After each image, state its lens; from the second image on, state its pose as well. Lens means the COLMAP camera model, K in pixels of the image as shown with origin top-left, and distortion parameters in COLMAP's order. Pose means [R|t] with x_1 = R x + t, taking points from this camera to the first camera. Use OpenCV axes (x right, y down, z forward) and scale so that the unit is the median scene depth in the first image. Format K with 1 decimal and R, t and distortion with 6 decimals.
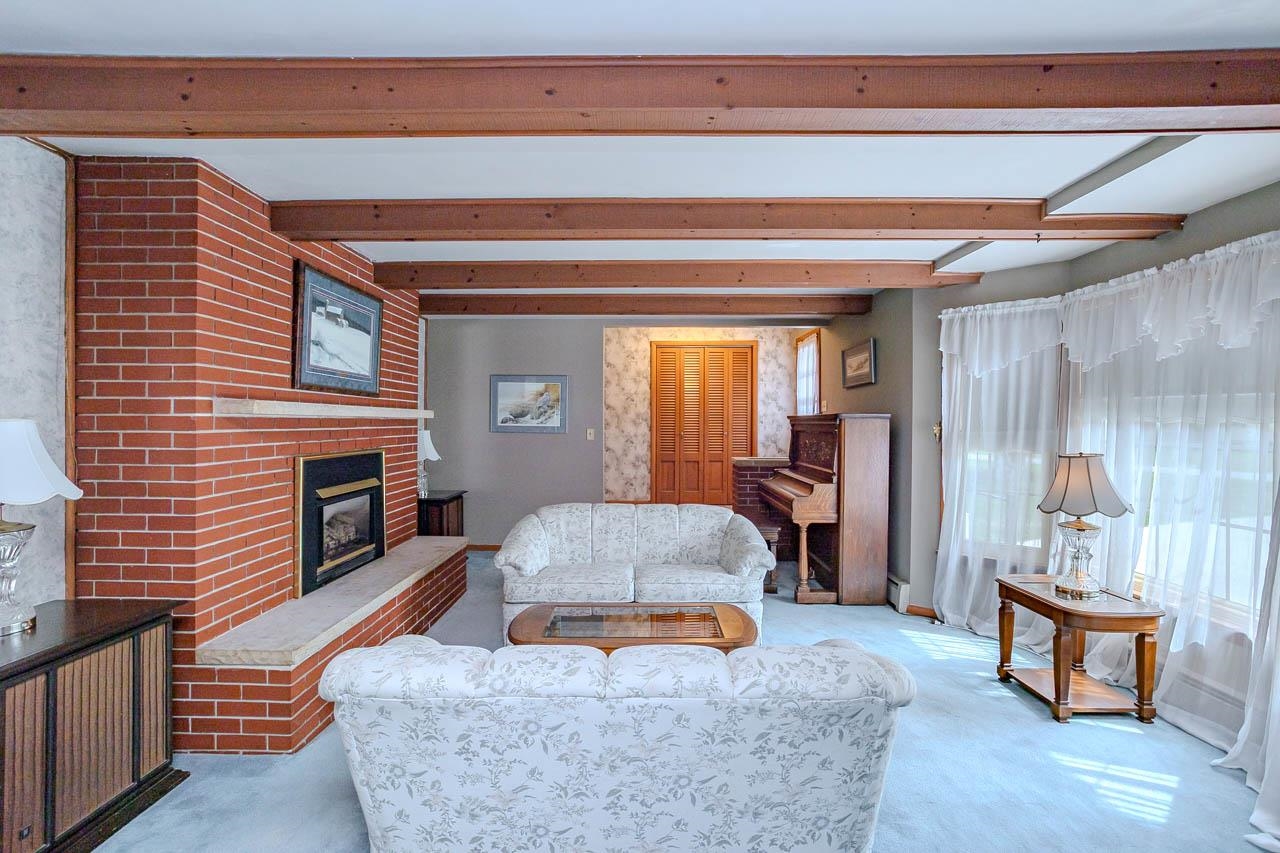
lens RADIAL K [[616.9, 0, 631.8], [0, 616.9, 422.7], [0, 0, 1]] dist [-0.033980, 0.018272]
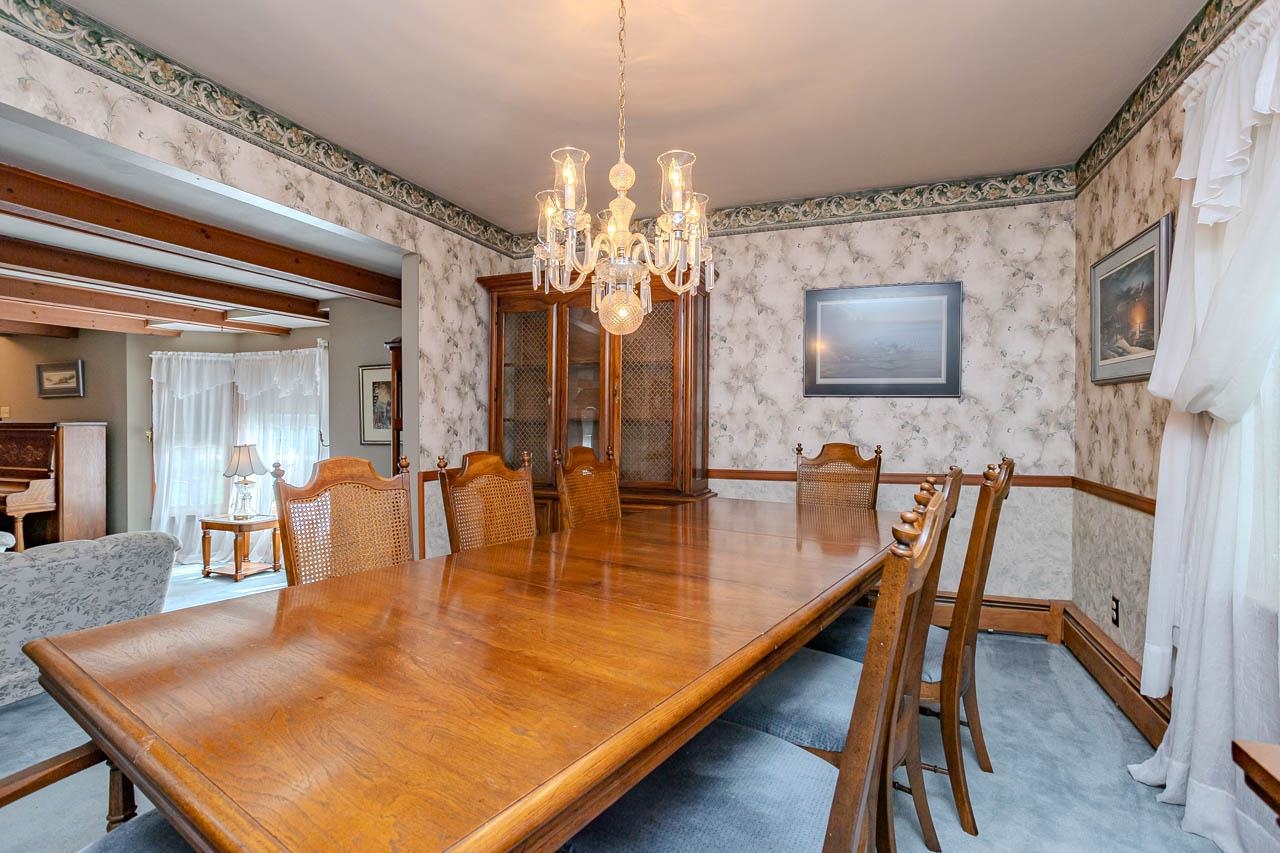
lens RADIAL K [[616.9, 0, 642.8], [0, 616.9, 424.2], [0, 0, 1]] dist [-0.033980, 0.018272]
pose [[0.346750, -0.011336, 0.937889, -0.501953], [0.006627, 0.999932, 0.009636, -0.018256], [-0.937934, 0.002874, 0.346801, -0.669227]]
